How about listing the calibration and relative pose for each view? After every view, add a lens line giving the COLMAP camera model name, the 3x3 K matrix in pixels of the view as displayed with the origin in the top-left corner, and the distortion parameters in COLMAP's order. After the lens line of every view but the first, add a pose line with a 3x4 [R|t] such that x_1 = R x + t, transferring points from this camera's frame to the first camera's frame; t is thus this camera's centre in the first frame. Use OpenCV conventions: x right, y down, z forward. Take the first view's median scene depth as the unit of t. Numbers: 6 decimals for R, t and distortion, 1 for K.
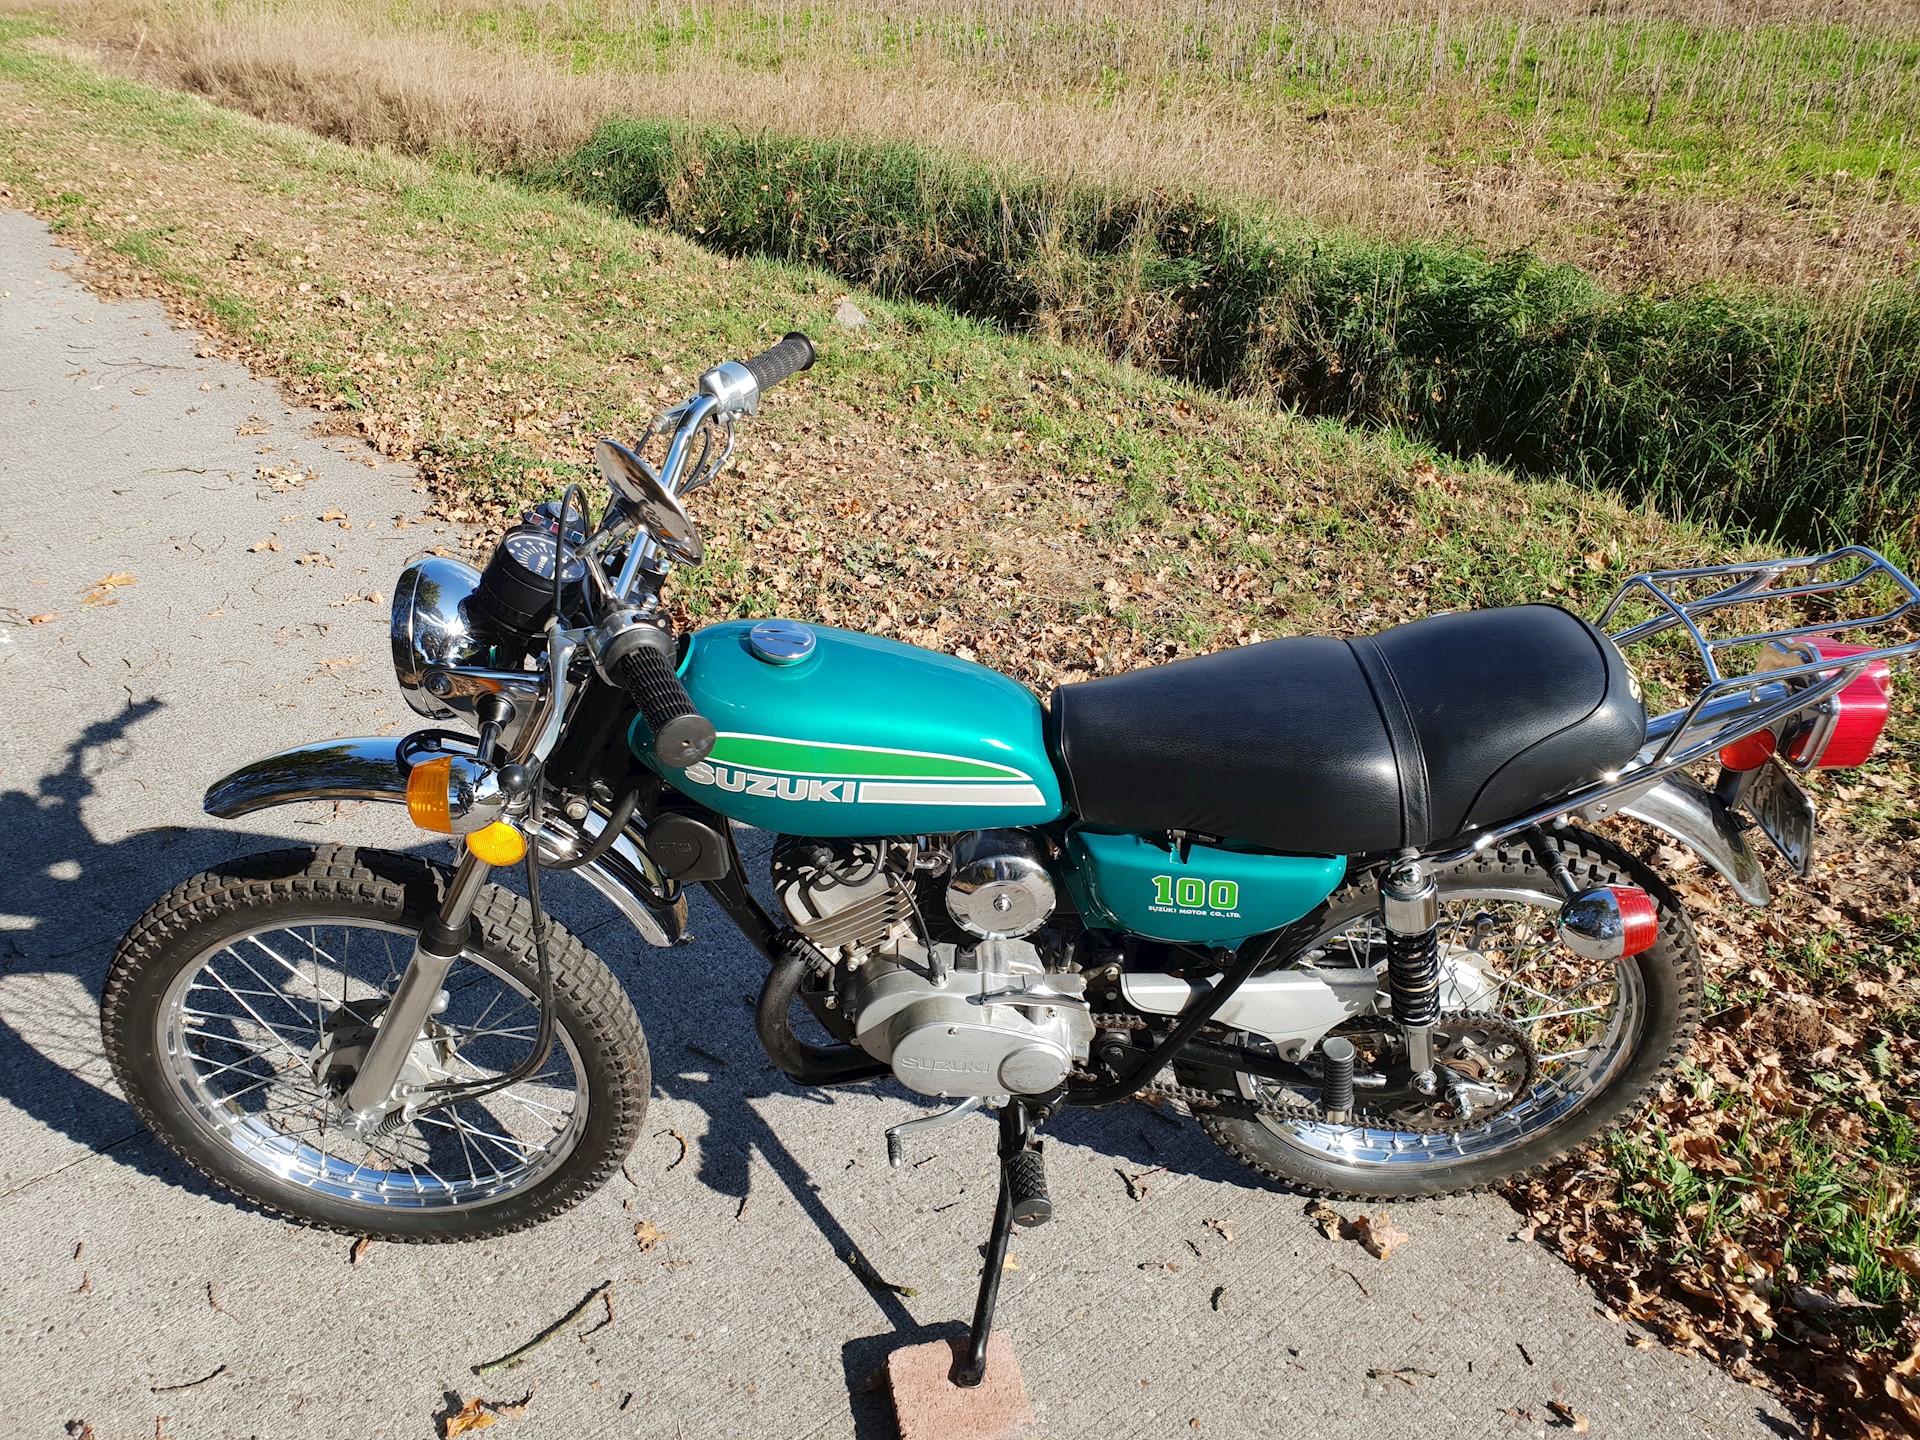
lens RADIAL K [[1536.2, 0, 944.2], [0, 1536.2, 720.6], [0, 0, 1]] dist [-0.008362, 0.056677]
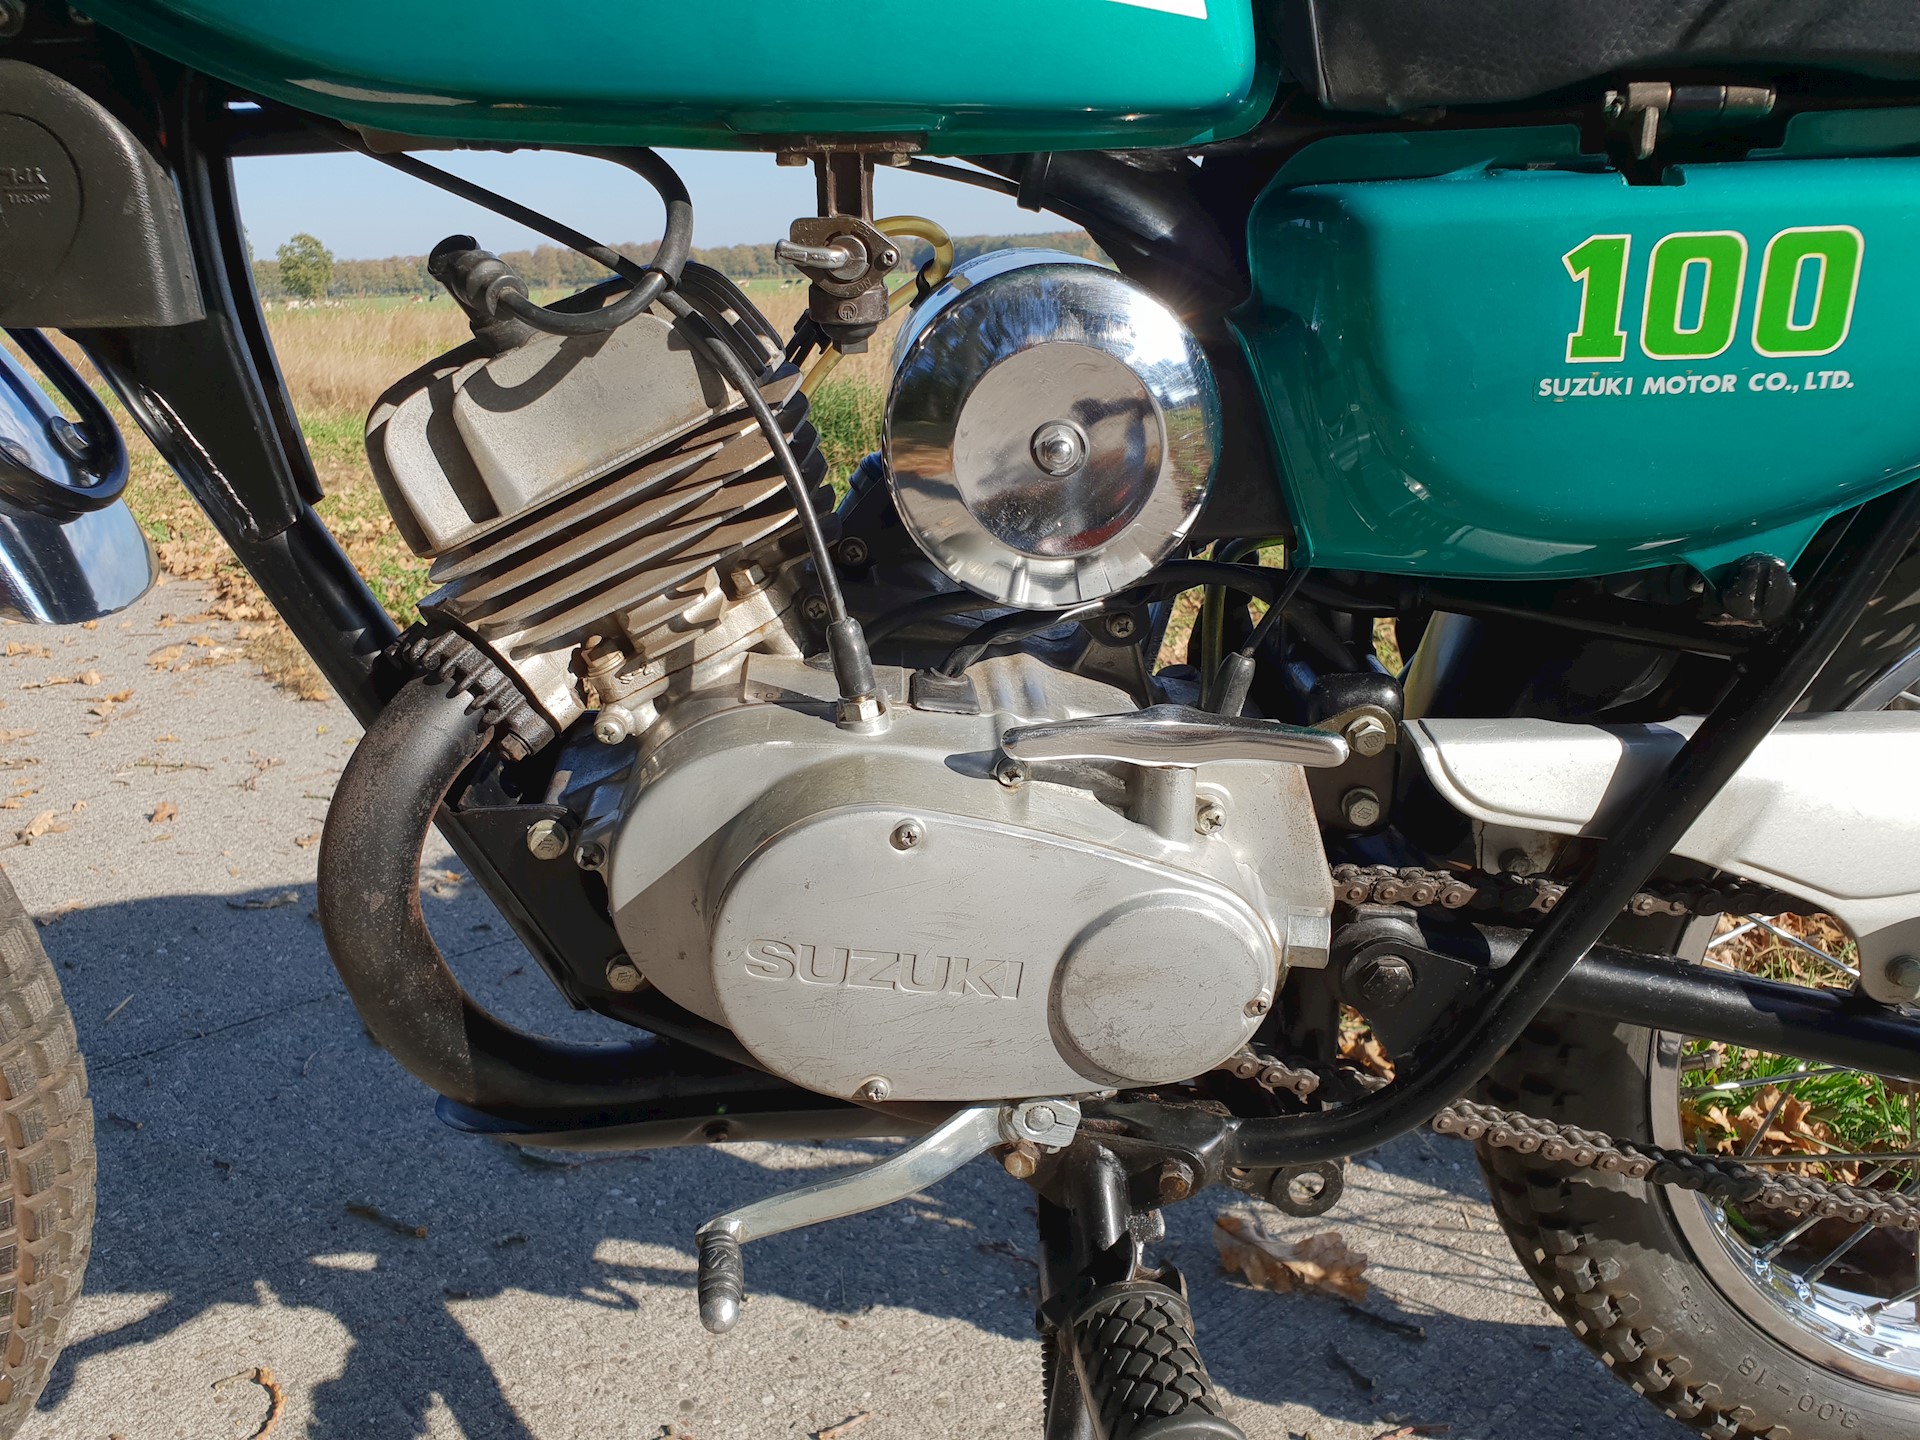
lens RADIAL K [[1523.7, 0, 940.4], [0, 1523.7, 733.5], [0, 0, 1]] dist [0.001405, 0.000666]
pose [[0.999347, -0.002923, 0.036010, 0.001185], [0.010970, 0.974216, -0.225352, 0.208363], [-0.034423, 0.225600, 0.973612, 0.581770]]
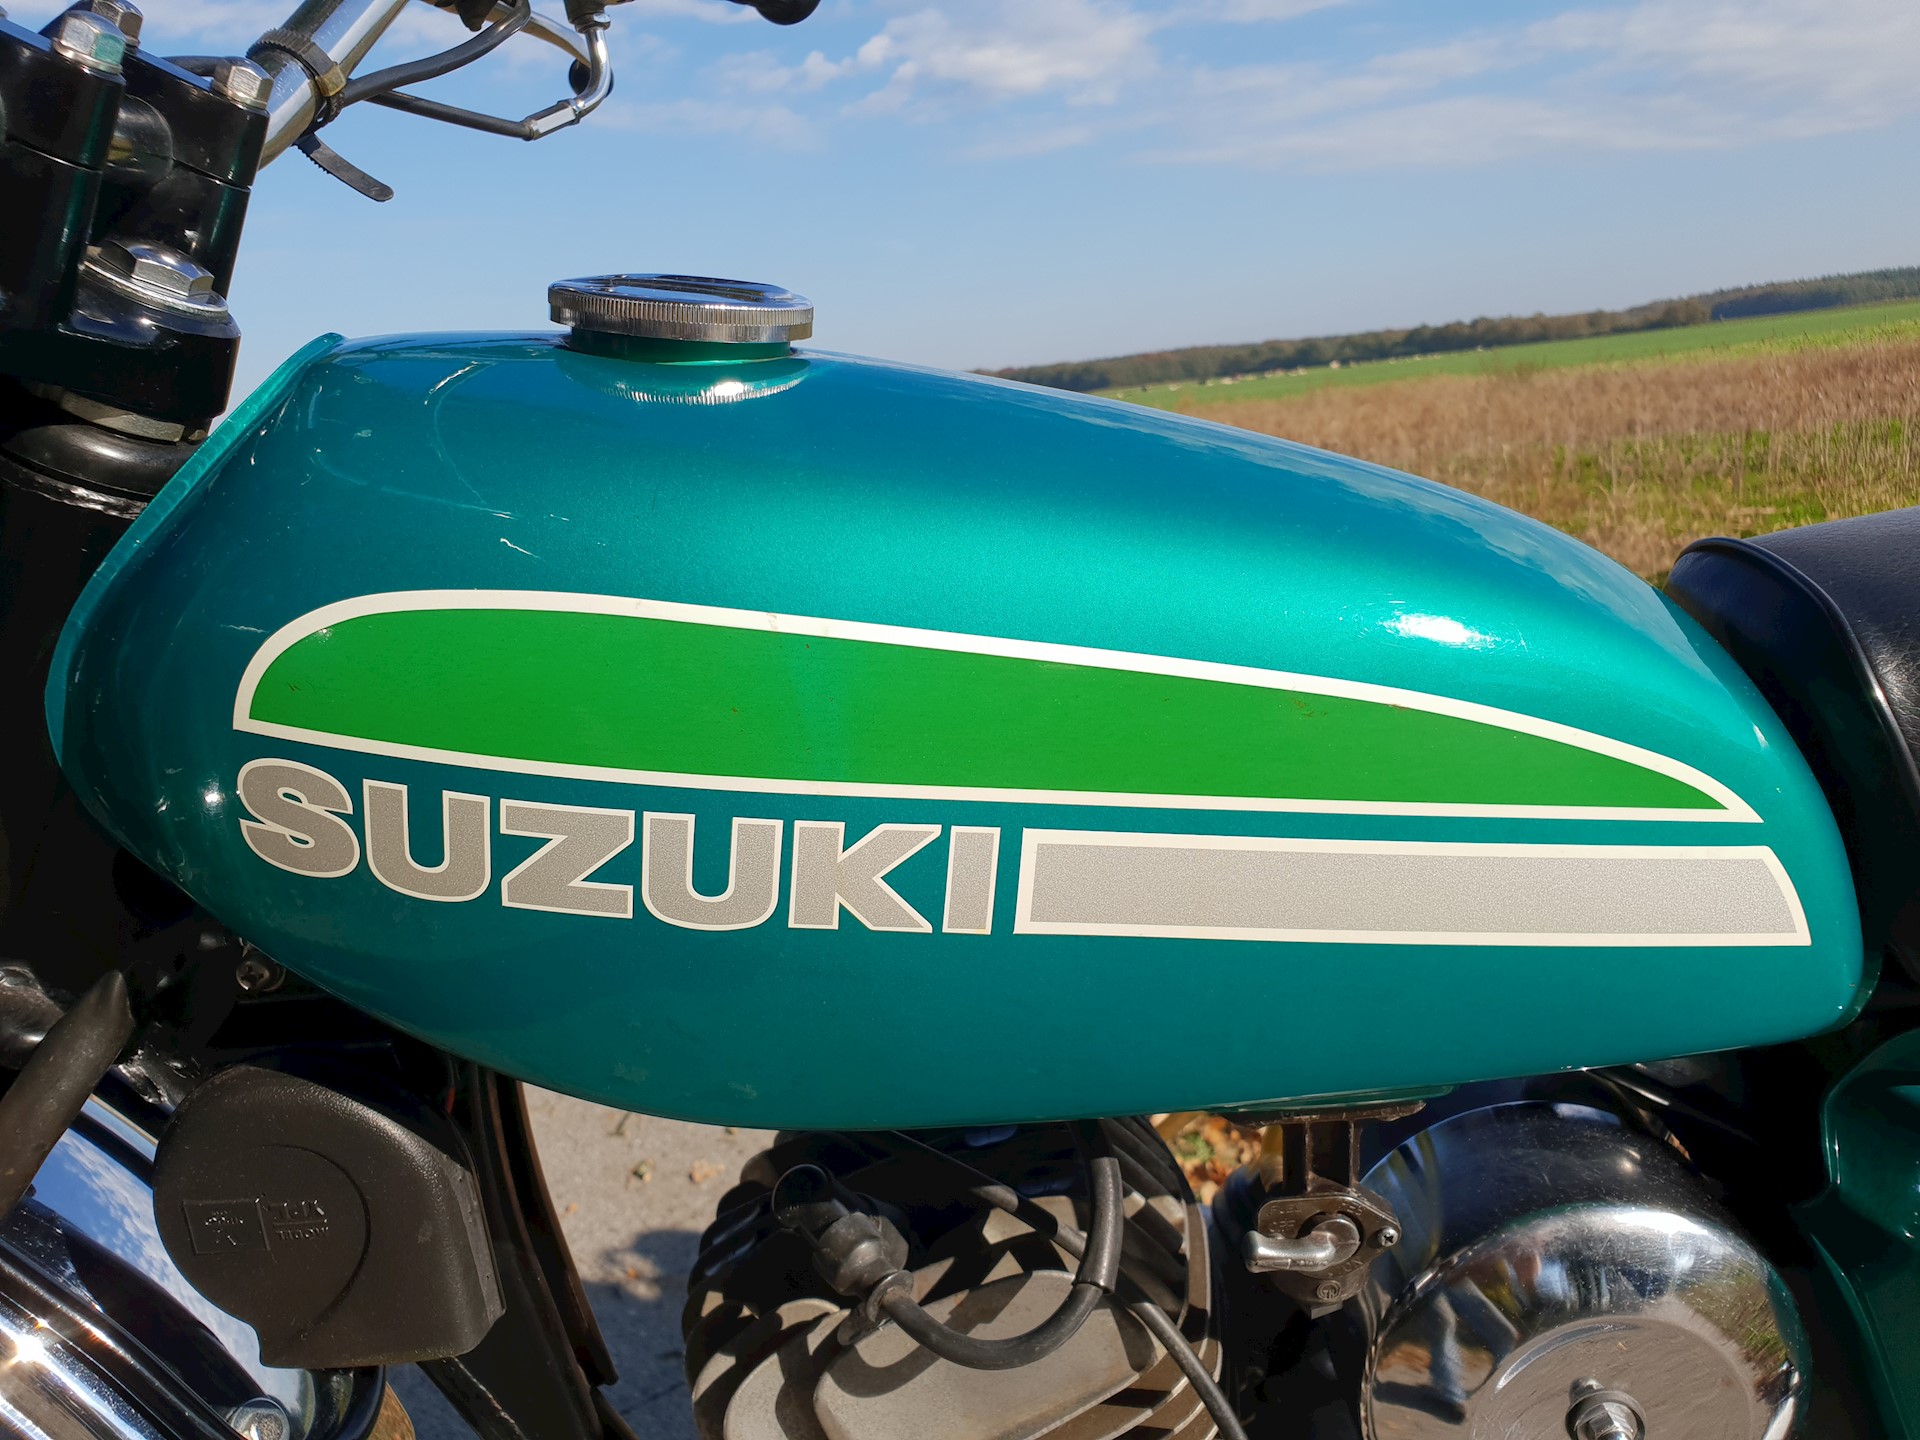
lens RADIAL K [[1520.1, 0, 960.0], [0, 1520.1, 720.0], [0, 0, 1]] dist [0.071812, -0.195193]
pose [[0.998455, -0.052986, -0.016721, -0.045458], [0.045200, 0.949608, -0.310163, 0.070092], [0.032313, 0.308928, 0.950536, 0.604418]]
